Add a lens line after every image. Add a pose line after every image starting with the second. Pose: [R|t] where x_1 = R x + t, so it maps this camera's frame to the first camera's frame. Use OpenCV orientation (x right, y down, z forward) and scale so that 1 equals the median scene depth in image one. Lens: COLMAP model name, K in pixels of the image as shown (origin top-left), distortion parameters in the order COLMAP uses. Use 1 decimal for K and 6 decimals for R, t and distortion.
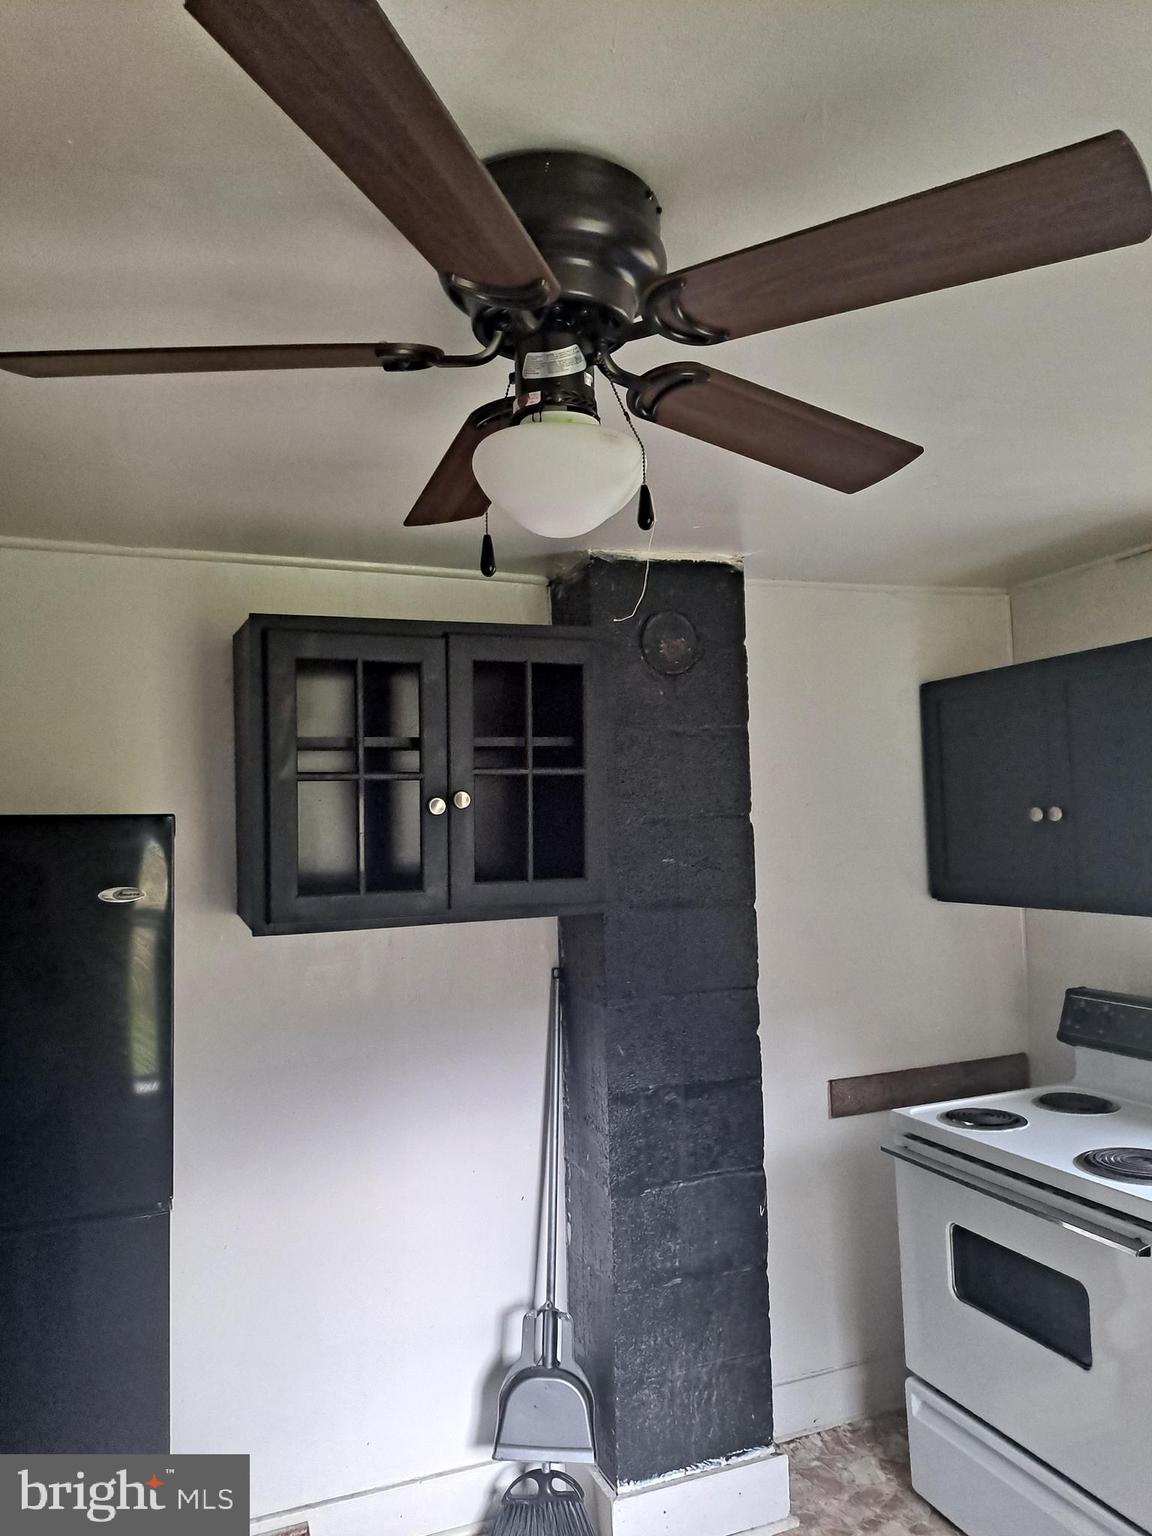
lens RADIAL K [[1102.2, 0, 574.9], [0, 1102.2, 773.0], [0, 0, 1]] dist [0.055875, -0.064075]
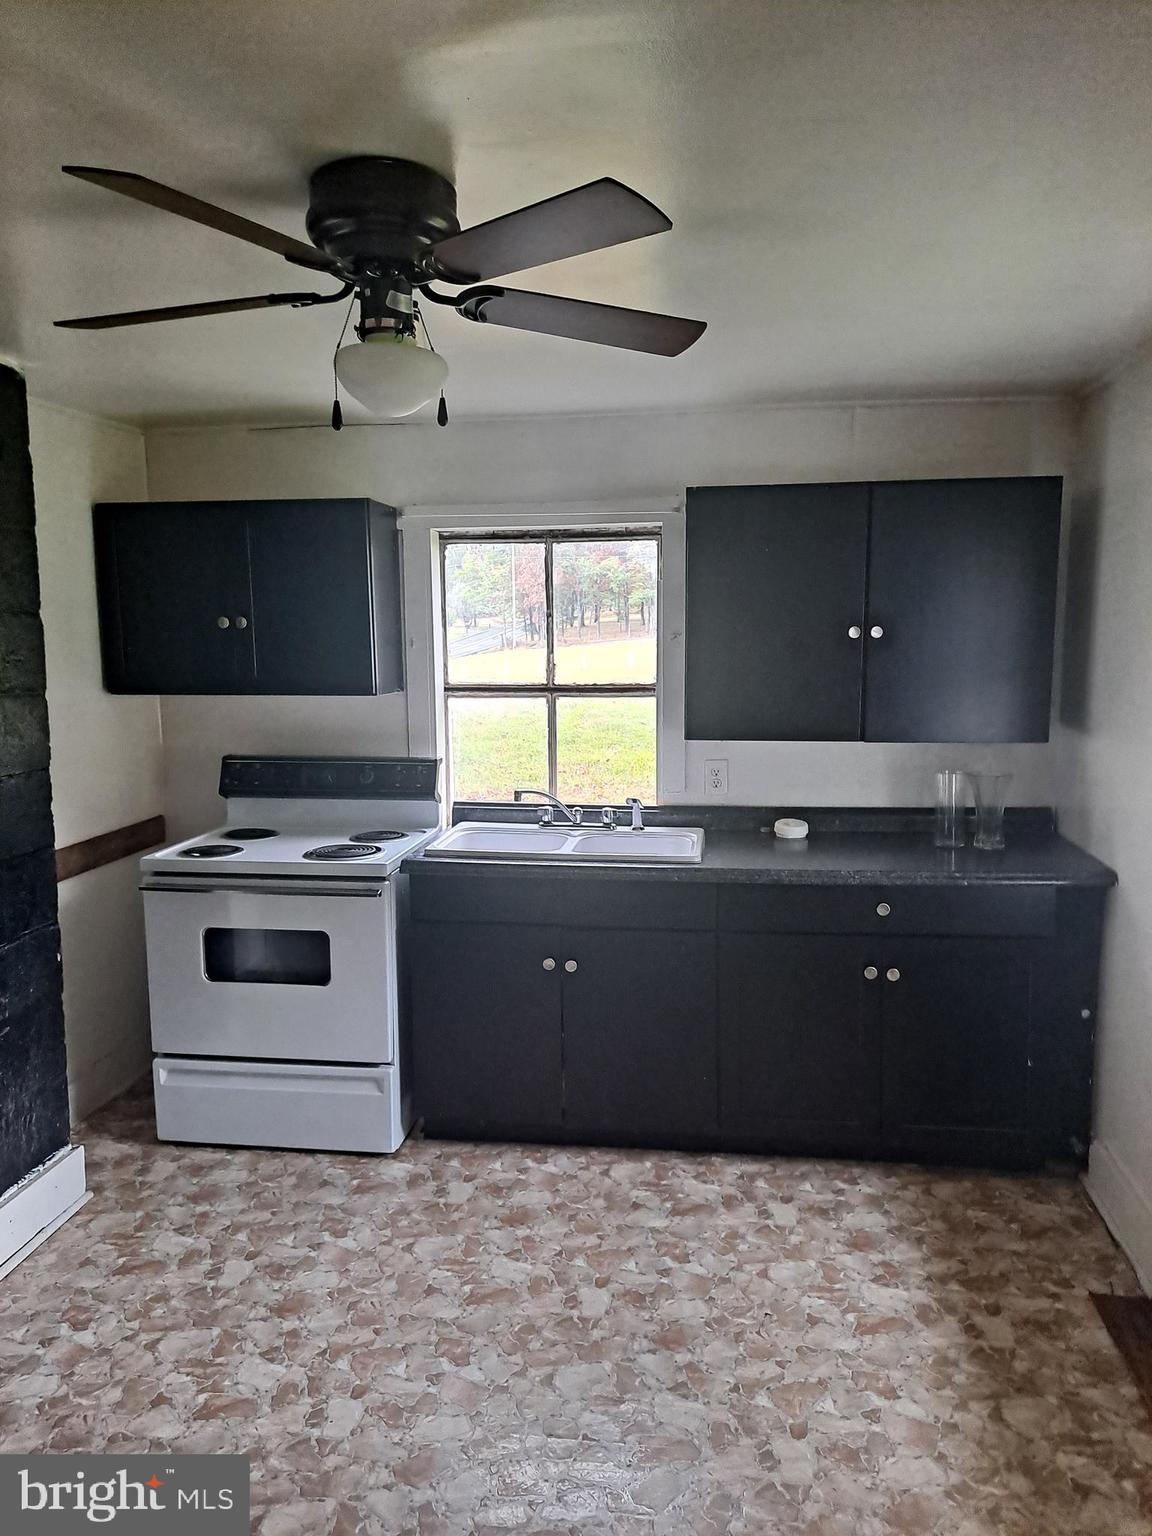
lens RADIAL K [[1102.2, 0, 574.9], [0, 1102.2, 773.0], [0, 0, 1]] dist [0.055875, -0.064075]
pose [[0.499540, -0.081408, 0.862457, -0.541560], [-0.050395, 0.991158, 0.122745, 0.033696], [-0.864824, -0.104780, 0.491020, -0.014780]]
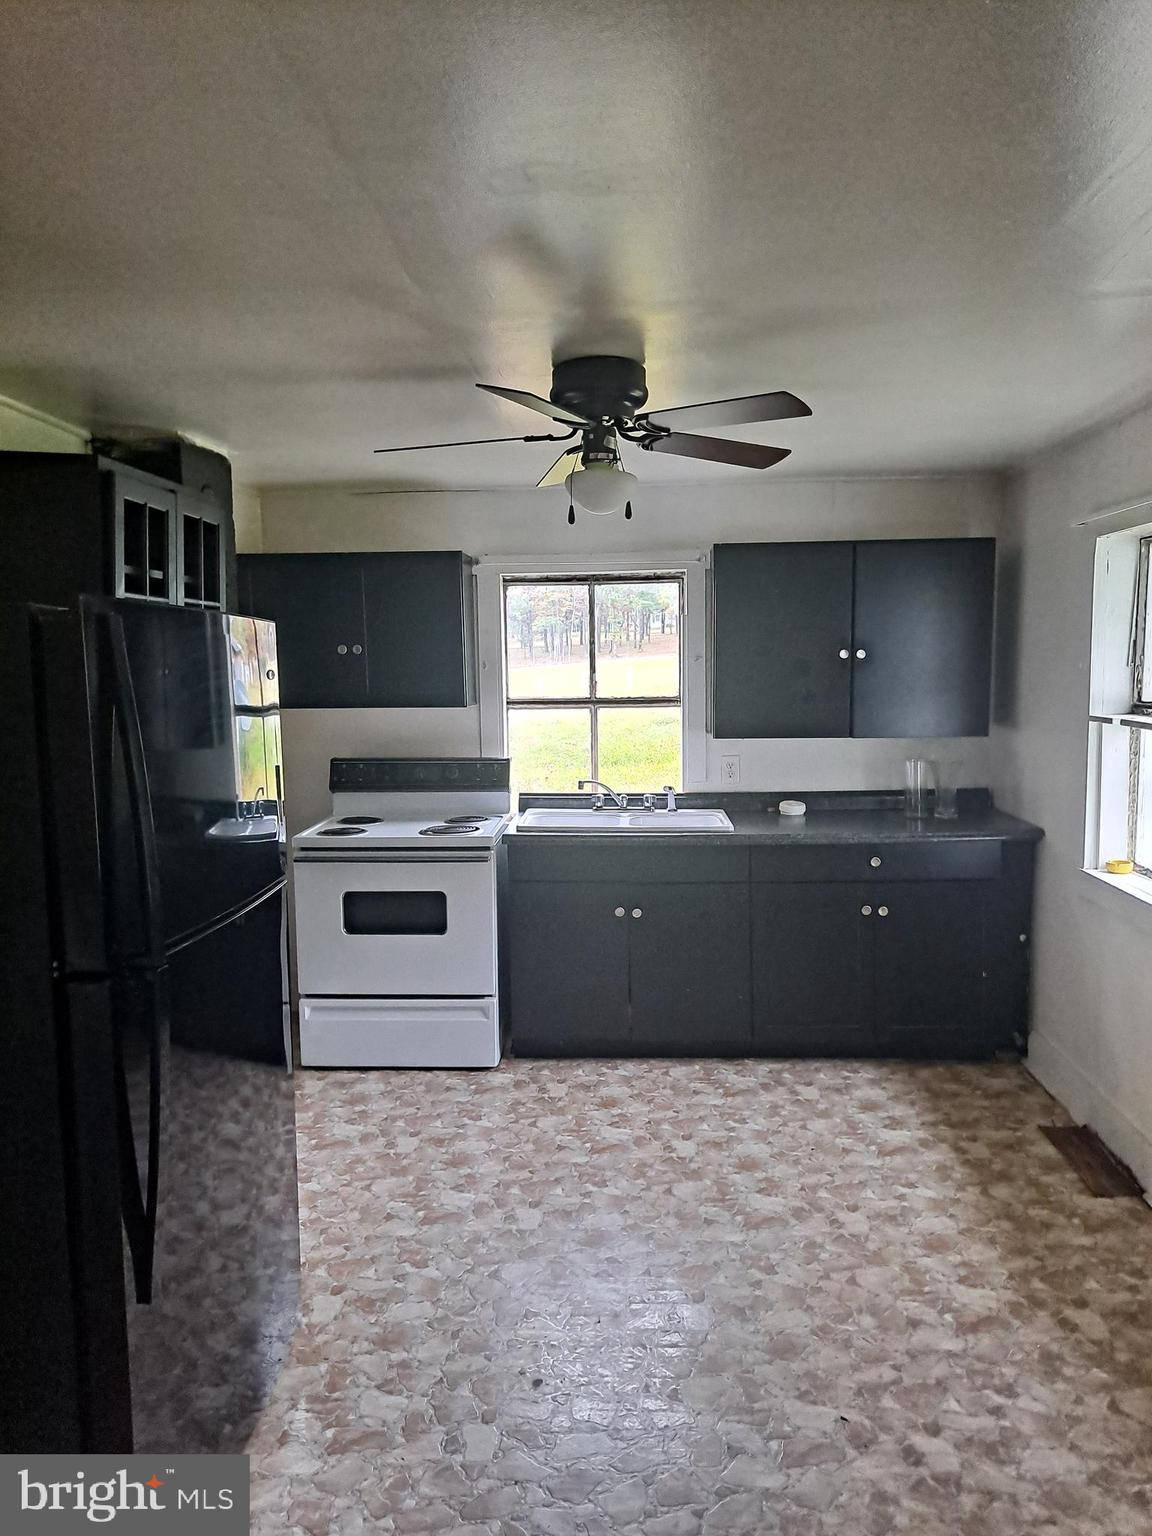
lens RADIAL K [[1086.1, 0, 576.0], [0, 1086.1, 768.0], [0, 0, 1]] dist [0.083023, -0.133430]
pose [[0.423365, -0.064417, 0.903666, -0.936589], [-0.044989, 0.994743, 0.091987, 0.050104], [-0.904842, -0.079599, 0.418241, 0.011191]]
